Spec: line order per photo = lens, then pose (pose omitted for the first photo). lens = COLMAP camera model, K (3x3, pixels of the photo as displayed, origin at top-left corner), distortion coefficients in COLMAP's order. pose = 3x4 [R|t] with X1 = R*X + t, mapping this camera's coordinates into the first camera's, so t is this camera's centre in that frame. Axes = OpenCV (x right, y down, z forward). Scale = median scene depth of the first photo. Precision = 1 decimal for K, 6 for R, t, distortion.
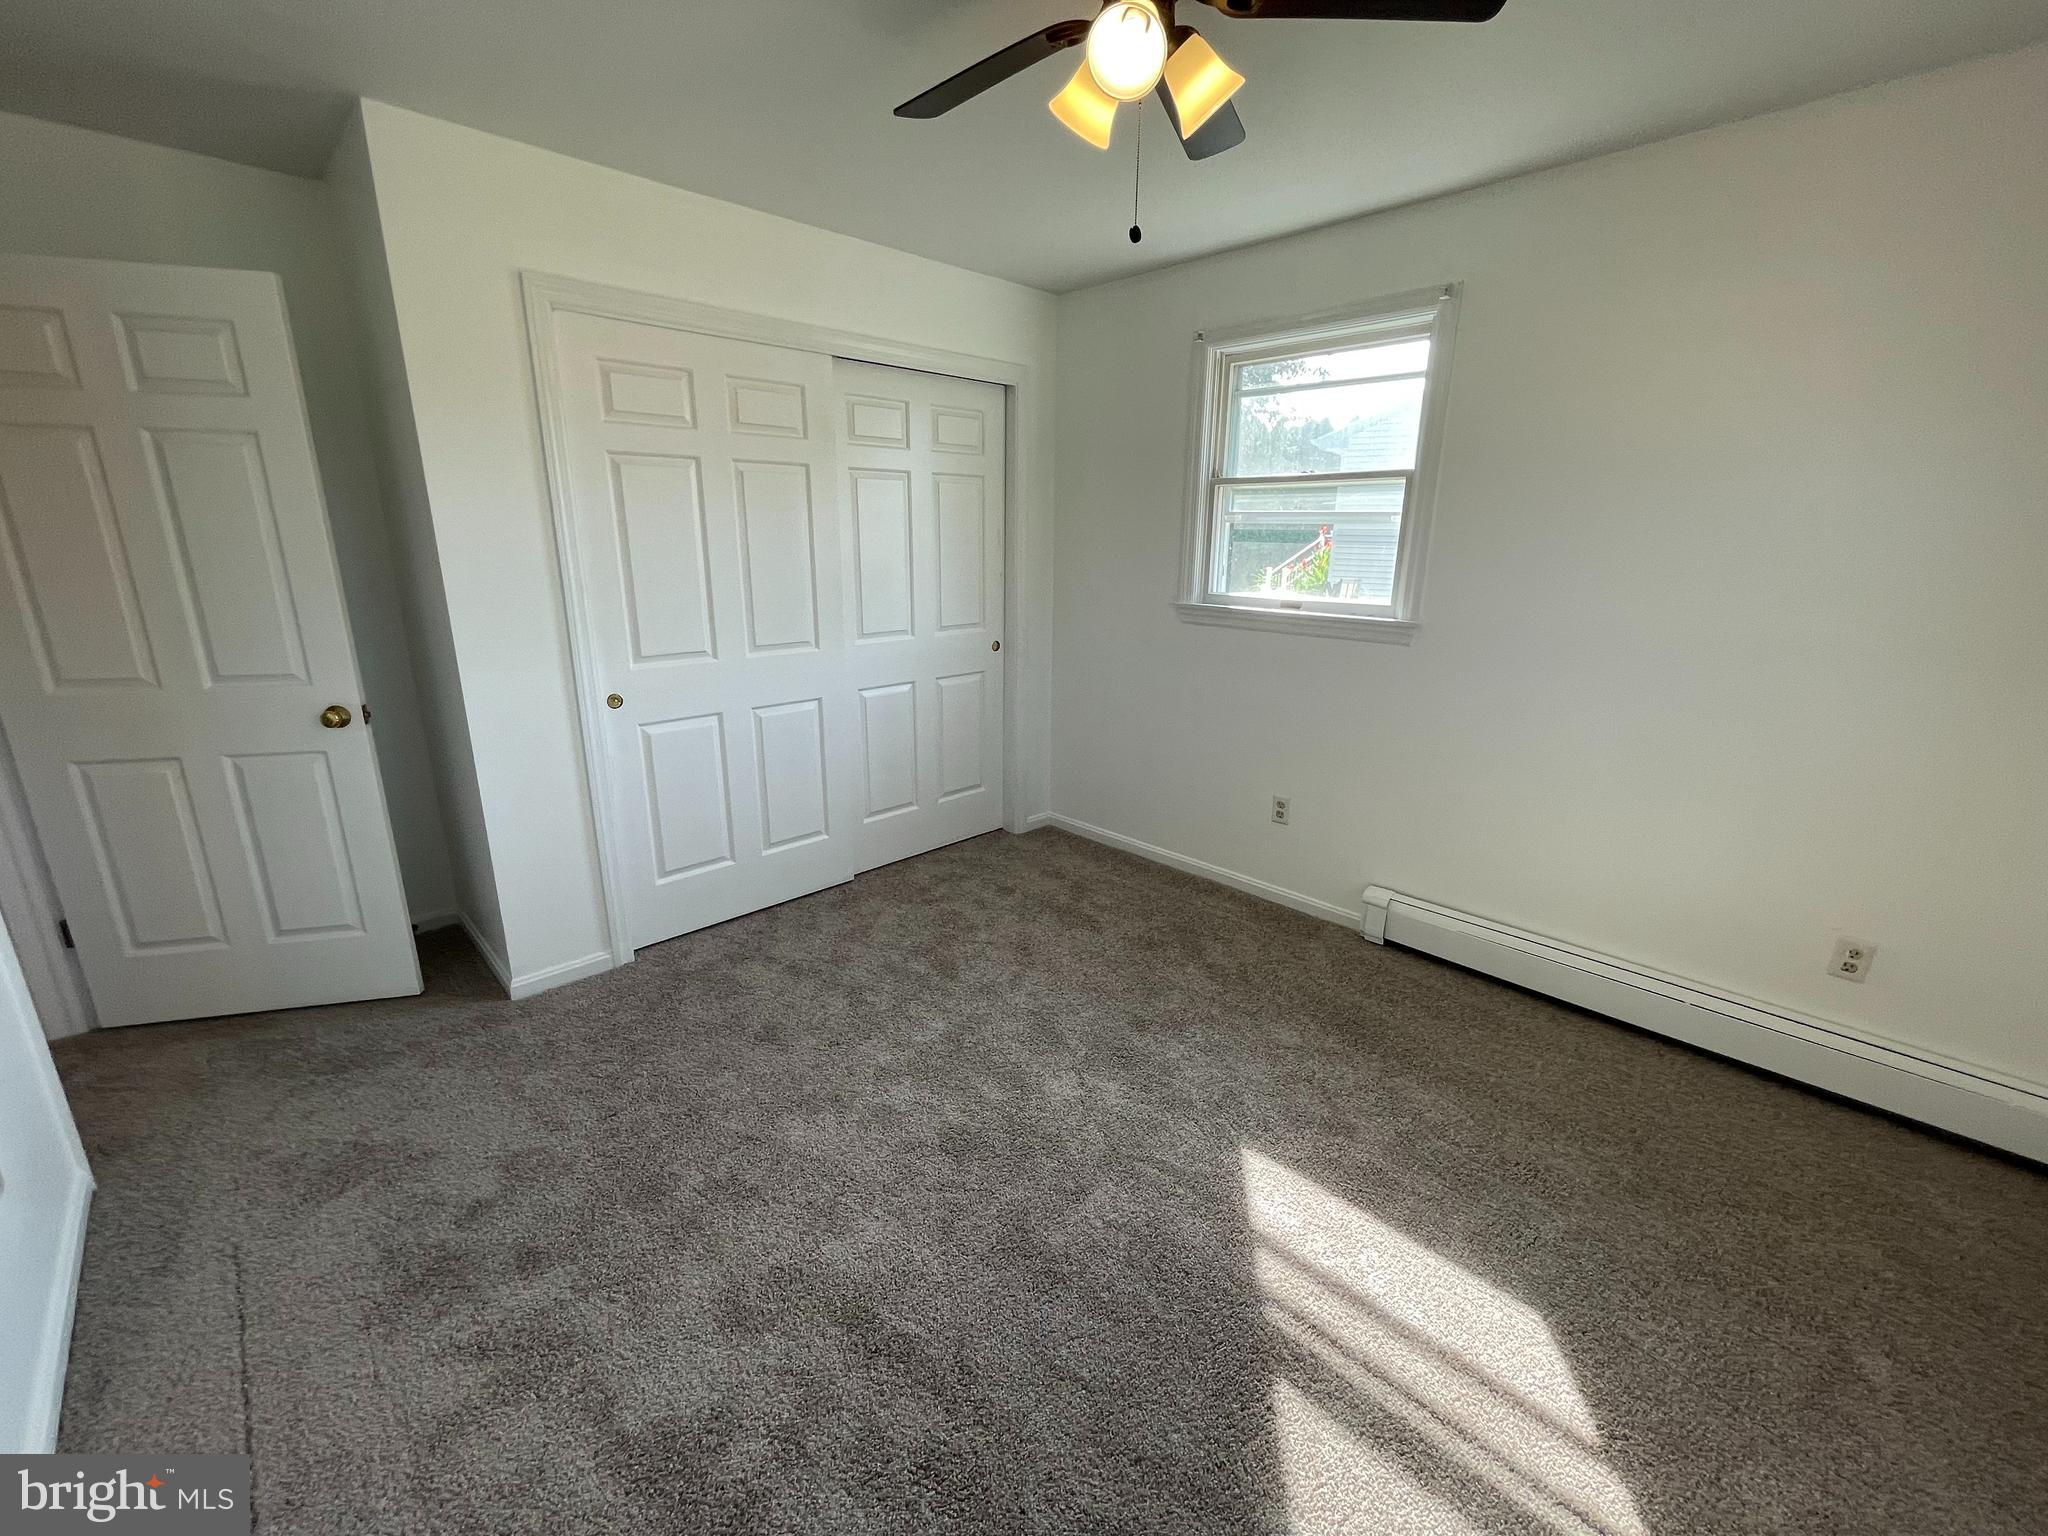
lens RADIAL K [[842.5, 0, 1016.2], [0, 842.5, 763.9], [0, 0, 1]] dist [-0.001421, 0.000029]
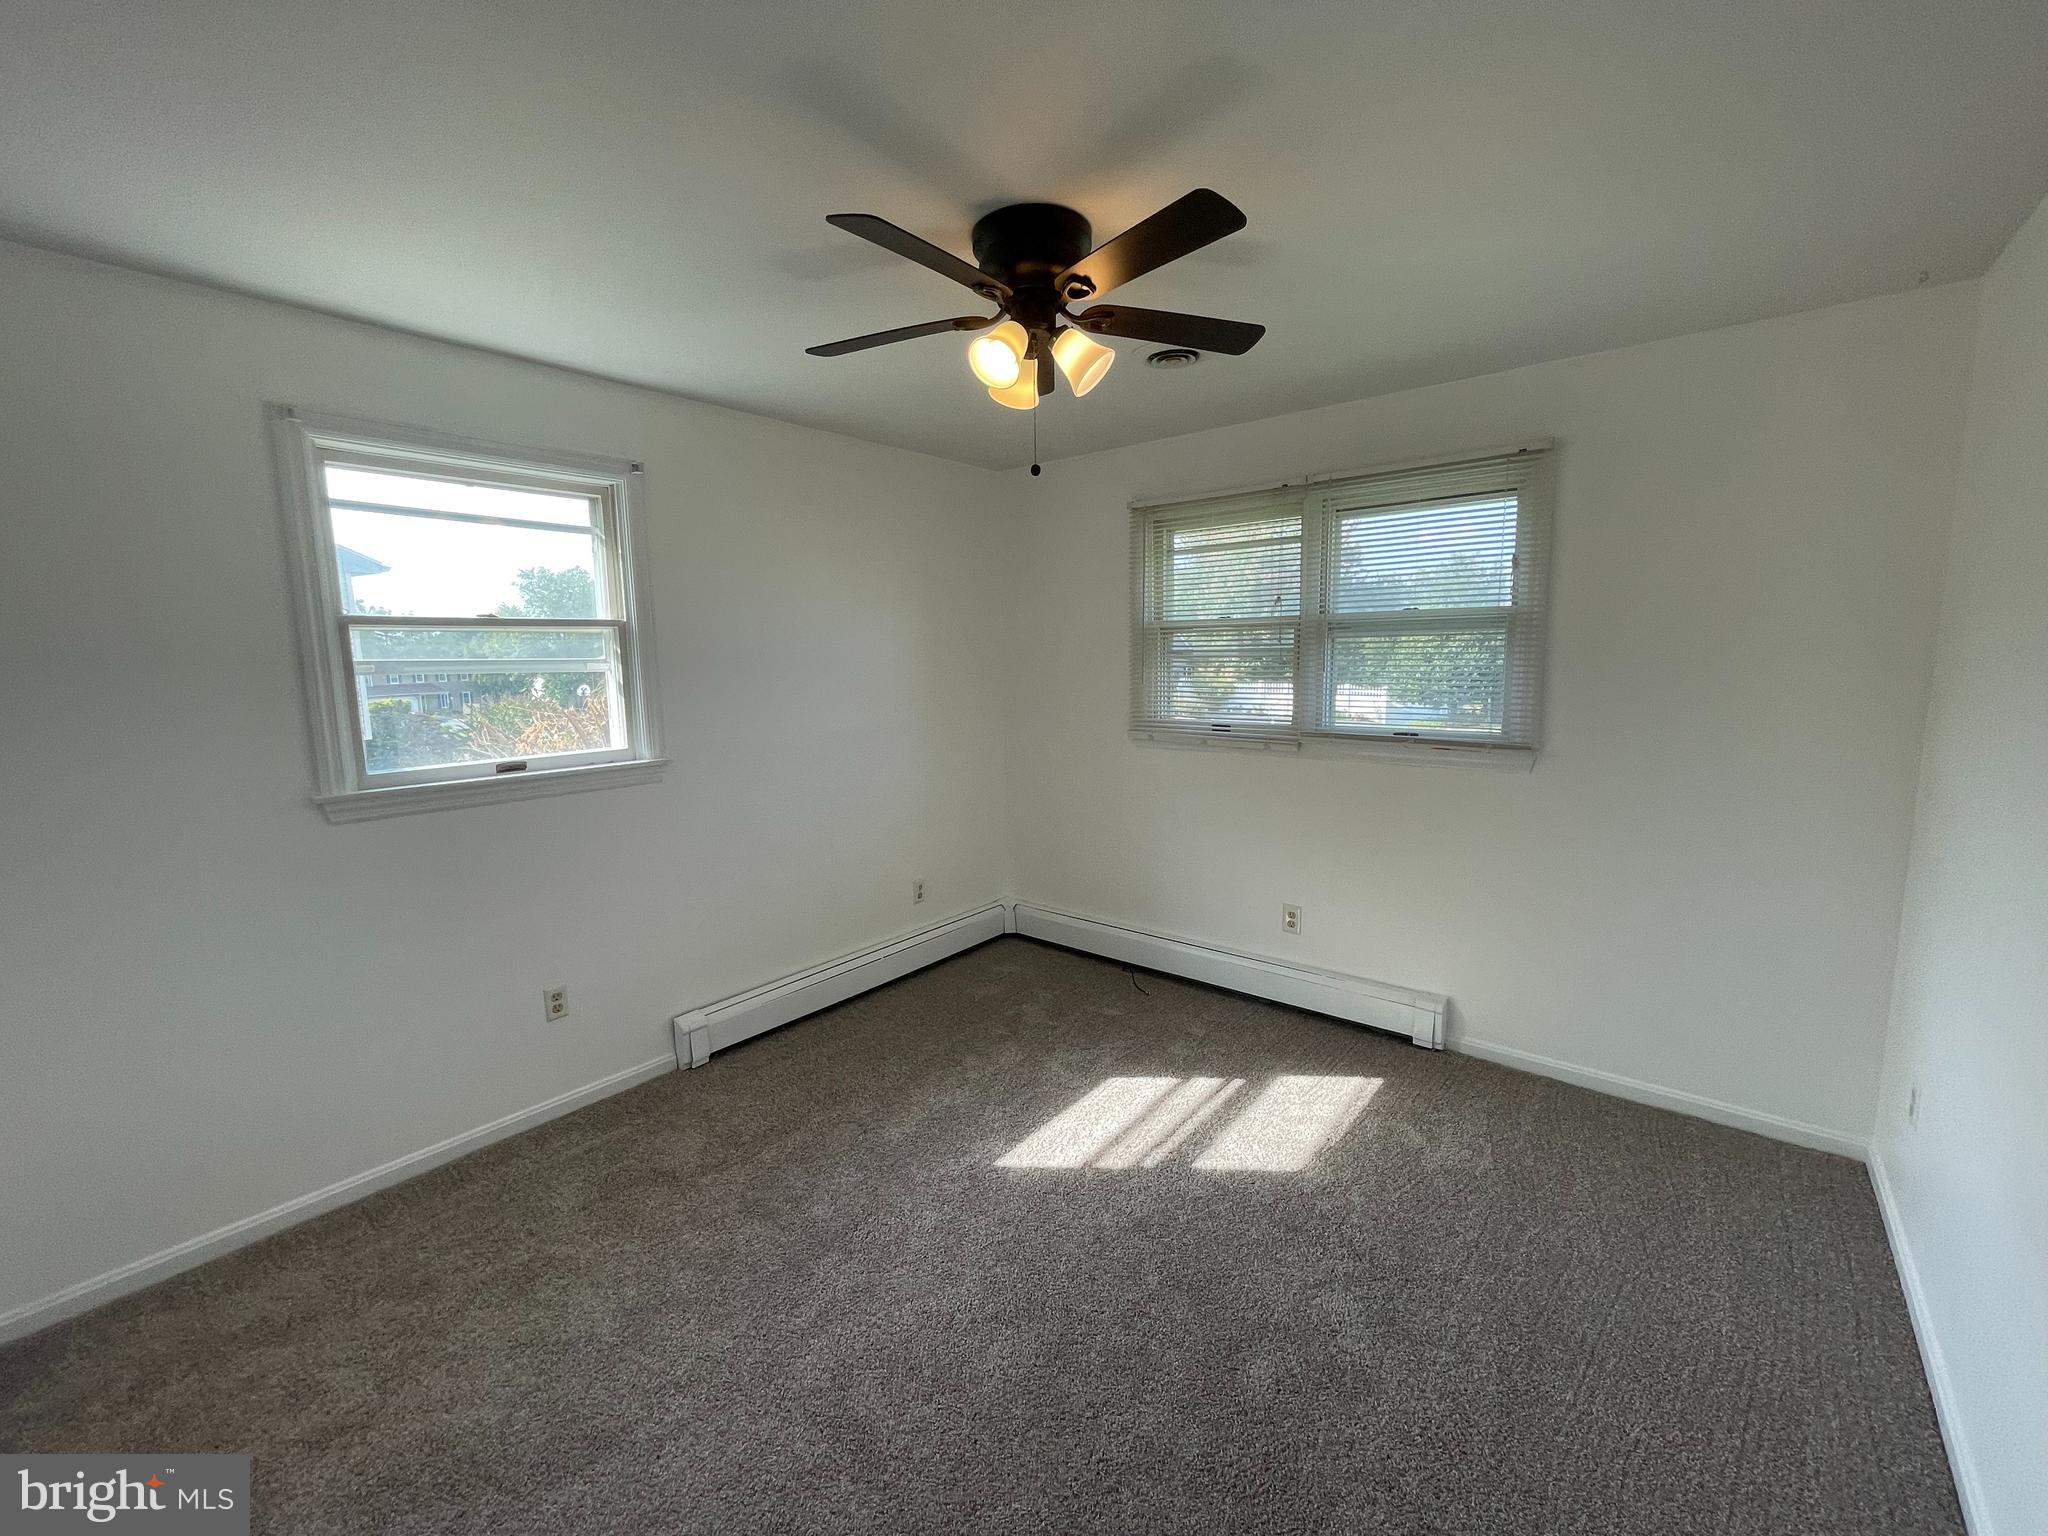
lens RADIAL K [[842.5, 0, 1016.2], [0, 842.5, 763.9], [0, 0, 1]] dist [-0.001421, 0.000029]
pose [[-0.104752, -0.128342, 0.986182, -0.601264], [0.294736, 0.943081, 0.154040, -0.185766], [-0.949820, 0.306799, -0.060963, 0.612910]]
